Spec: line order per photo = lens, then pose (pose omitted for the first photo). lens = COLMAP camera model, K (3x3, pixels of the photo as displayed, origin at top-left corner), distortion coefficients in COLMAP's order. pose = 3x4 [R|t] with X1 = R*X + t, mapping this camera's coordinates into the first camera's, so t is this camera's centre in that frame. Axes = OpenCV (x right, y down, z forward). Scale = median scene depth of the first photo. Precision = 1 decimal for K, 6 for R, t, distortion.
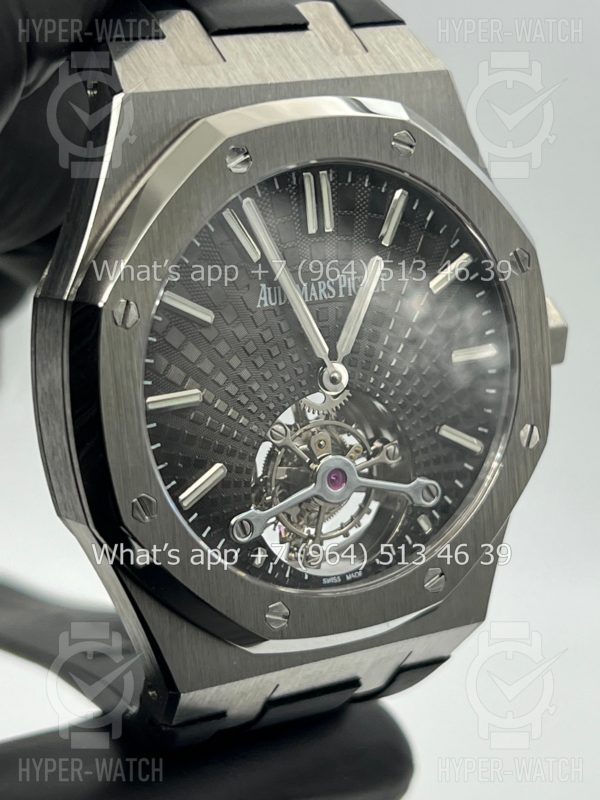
lens RADIAL K [[1906.7, 0, 300.0], [0, 1906.7, 400.0], [0, 0, 1]] dist [0.181661, -0.250000]
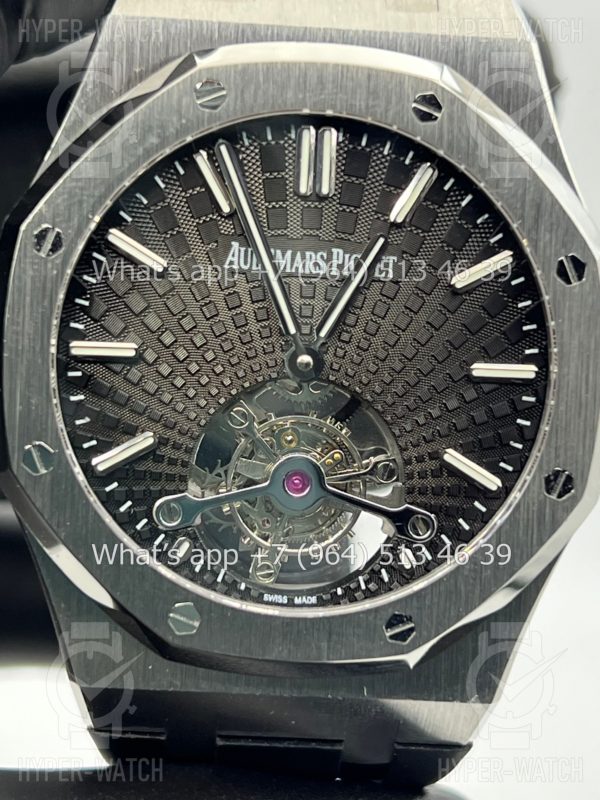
lens RADIAL K [[1906.7, 0, 300.0], [0, 1906.7, 400.0], [0, 0, 1]] dist [0.181661, -0.250000]
pose [[0.885044, 0.139200, -0.444208, 0.402777], [-0.189223, 0.979430, -0.070089, 0.065971], [0.425314, 0.146086, 0.893178, 0.225690]]
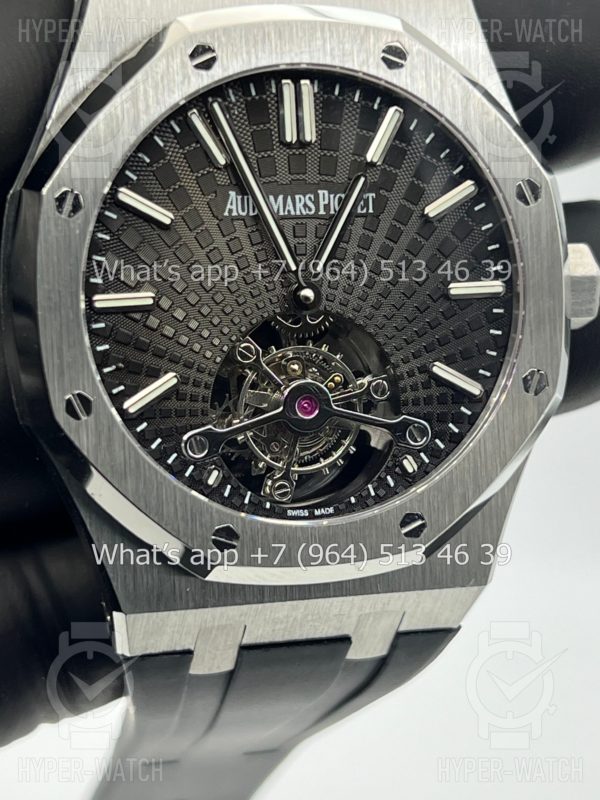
lens RADIAL K [[1906.7, 0, 300.0], [0, 1906.7, 400.0], [0, 0, 1]] dist [0.181661, -0.250000]
pose [[0.969554, 0.047629, -0.240201, 0.245732], [-0.071193, 0.993358, -0.090394, 0.126070], [0.234300, 0.104743, 0.966505, 0.082624]]
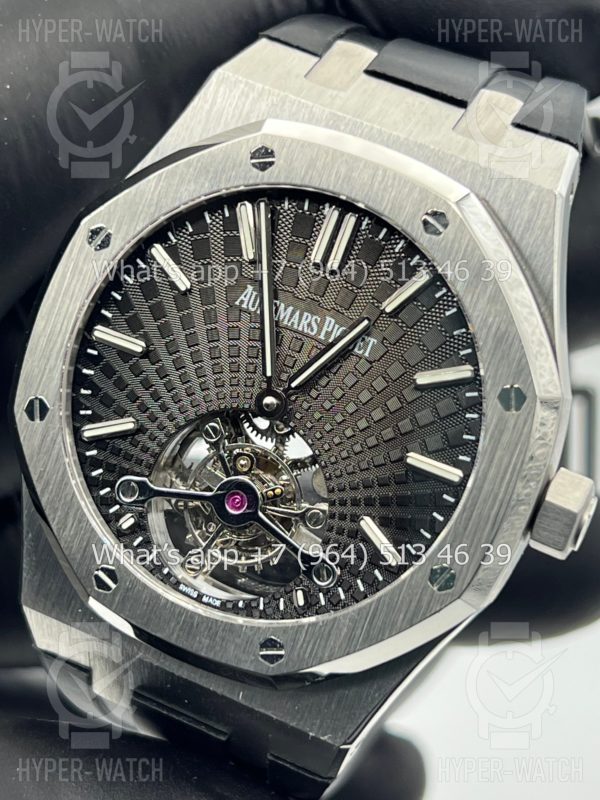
lens RADIAL K [[1906.7, 0, 300.0], [0, 1906.7, 400.0], [0, 0, 1]] dist [0.181661, -0.250000]
pose [[0.633362, 0.382574, -0.672673, 0.693086], [-0.499693, 0.865923, 0.021991, -0.042676], [0.590897, 0.322202, 0.739613, 0.273185]]
